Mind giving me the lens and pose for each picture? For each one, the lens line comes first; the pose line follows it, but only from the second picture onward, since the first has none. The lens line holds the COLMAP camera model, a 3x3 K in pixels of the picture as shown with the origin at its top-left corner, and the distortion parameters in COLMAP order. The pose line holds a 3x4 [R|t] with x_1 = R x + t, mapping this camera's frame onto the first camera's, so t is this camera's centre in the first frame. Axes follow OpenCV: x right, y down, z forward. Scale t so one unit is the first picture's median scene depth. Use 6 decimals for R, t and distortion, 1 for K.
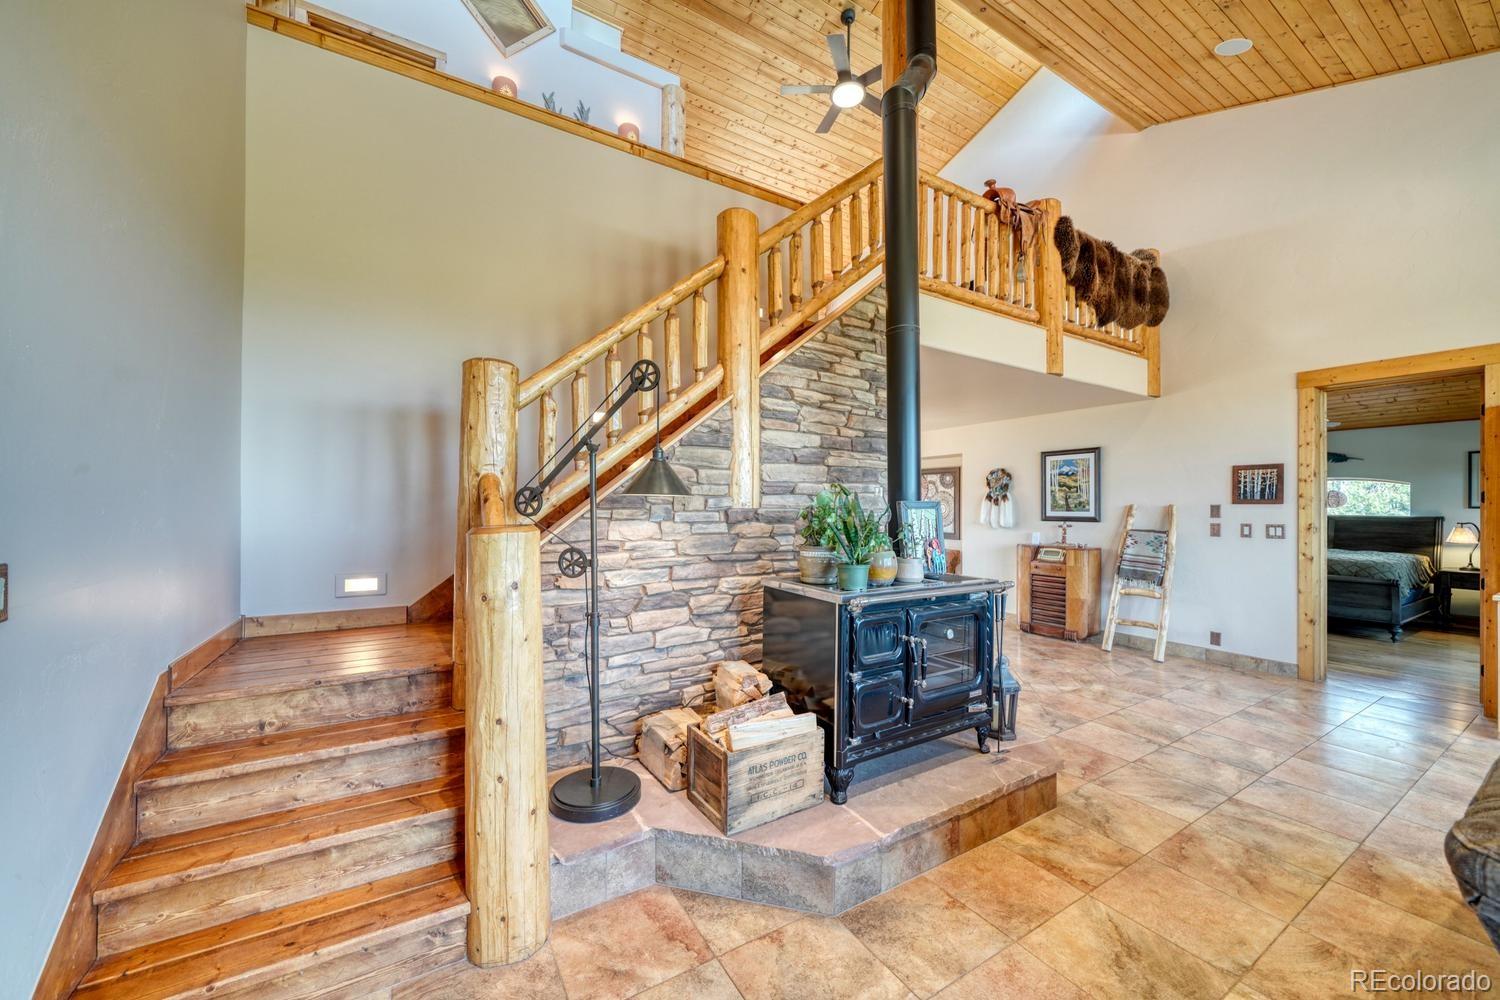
lens RADIAL K [[577.3, 0, 737.7], [0, 577.3, 500.8], [0, 0, 1]] dist [-0.005114, 0.000831]
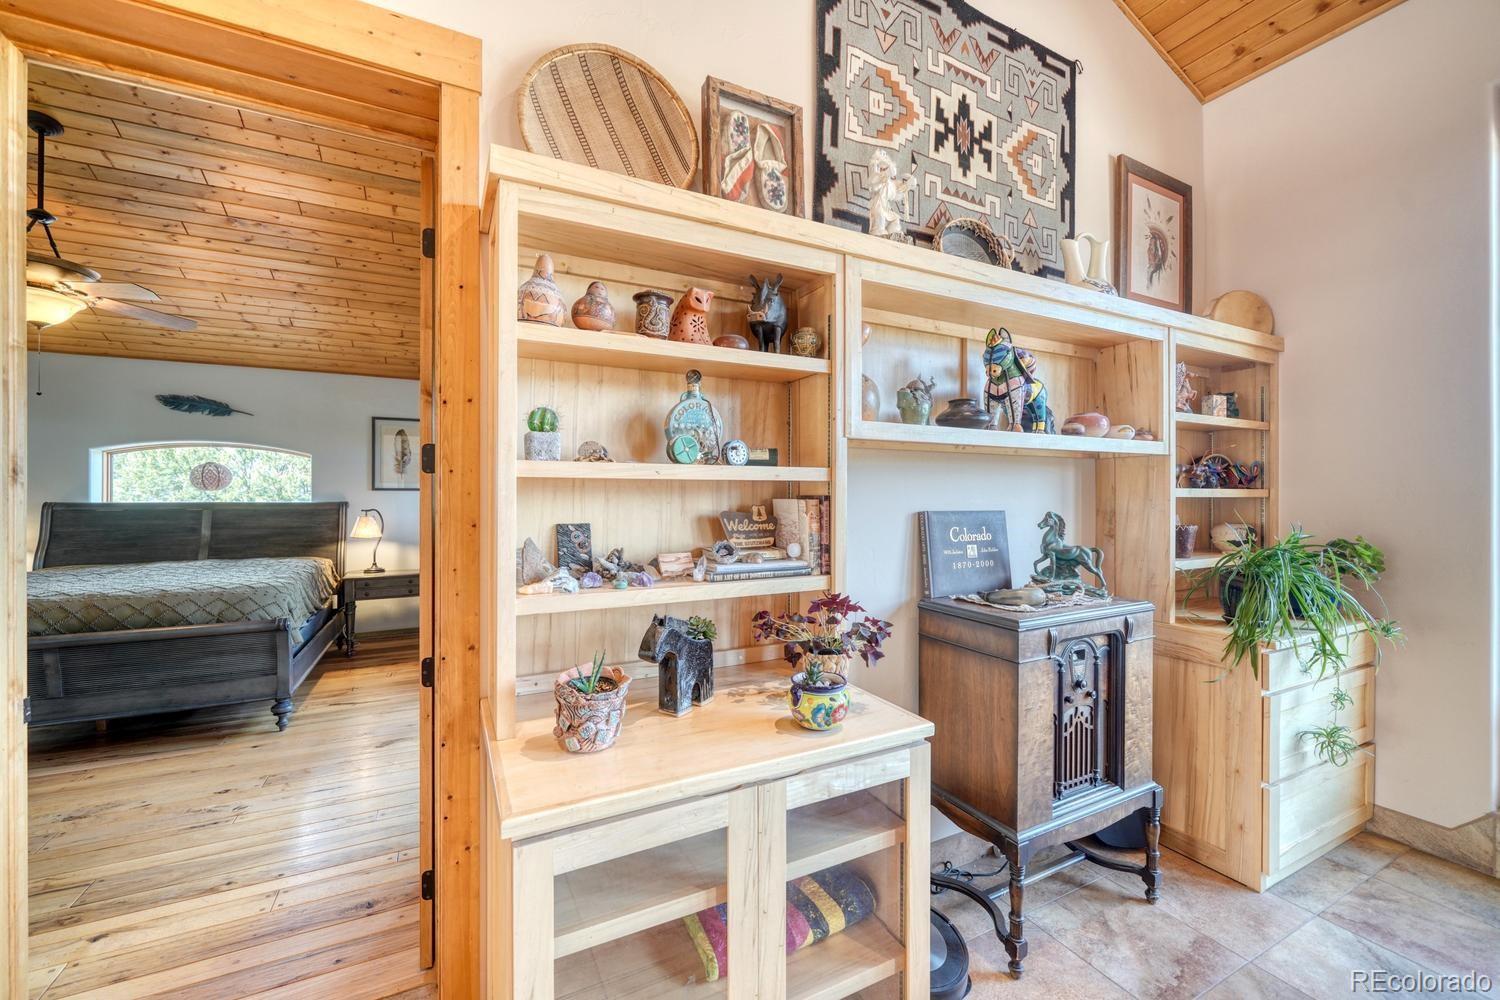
lens RADIAL K [[586.0, 0, 742.1], [0, 586.0, 496.2], [0, 0, 1]] dist [-0.002421, -0.000203]
pose [[0.086393, -0.010845, 0.996202, 1.297536], [-0.007677, 0.999904, 0.011551, 0.019190], [-0.996232, -0.008646, 0.086302, 1.063779]]
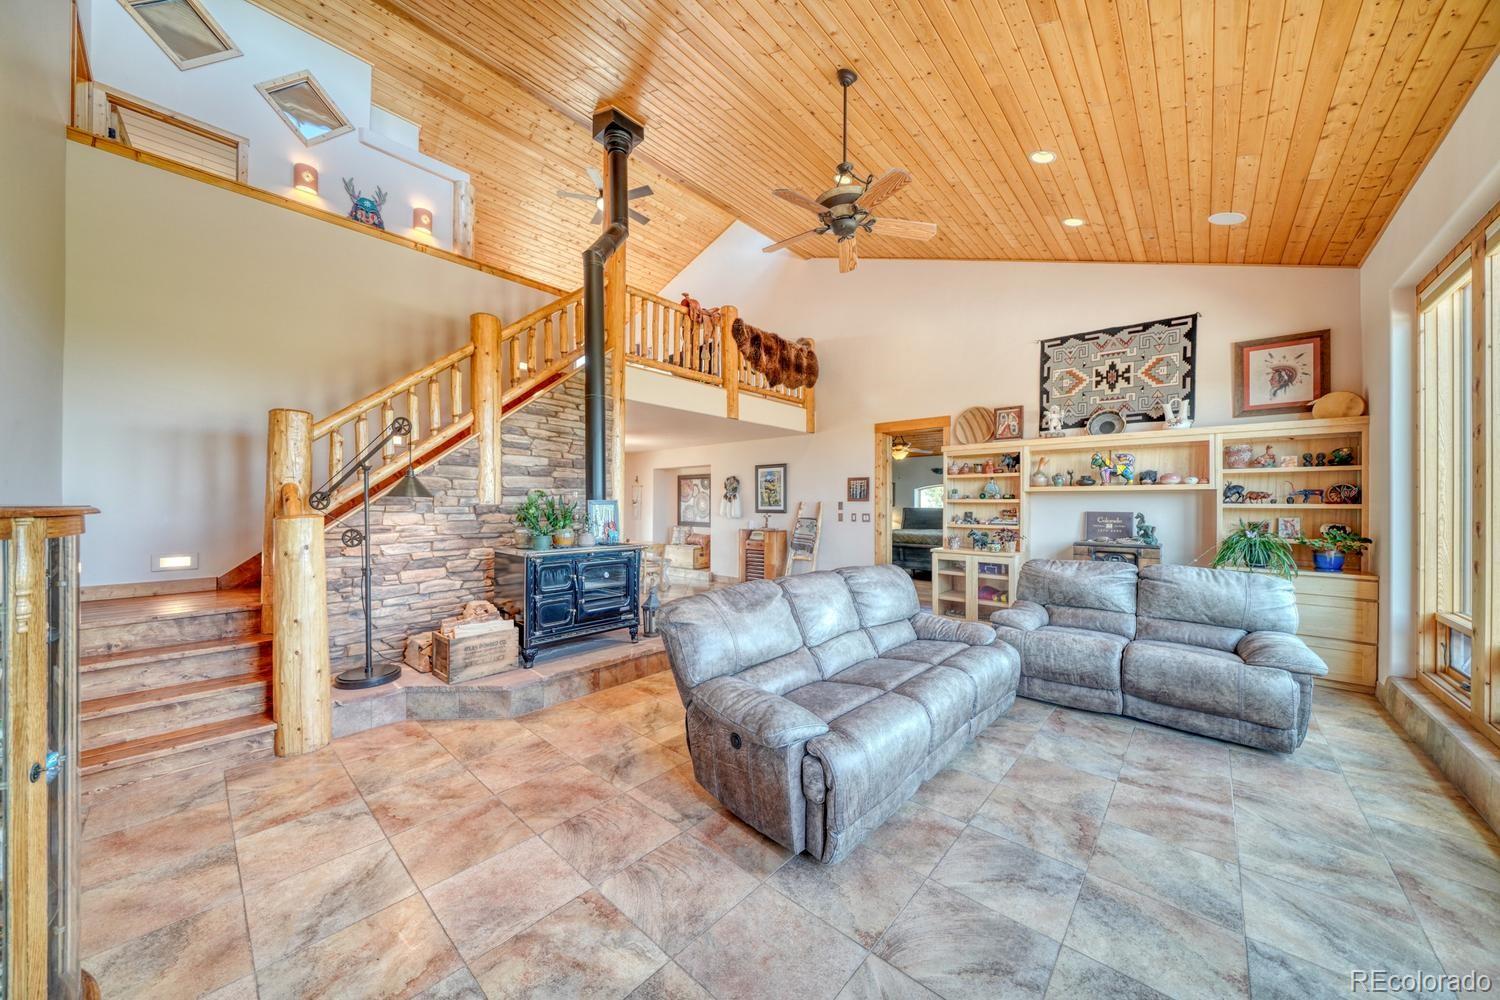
lens RADIAL K [[526.8, 0, 758.0], [0, 526.8, 499.9], [0, 0, 1]] dist [-0.007512, 0.001007]
pose [[0.949795, 0.000260, 0.312874, 0.261237], [-0.001453, 0.999993, 0.003580, -0.005891], [-0.312871, -0.003855, 0.949788, -0.590306]]
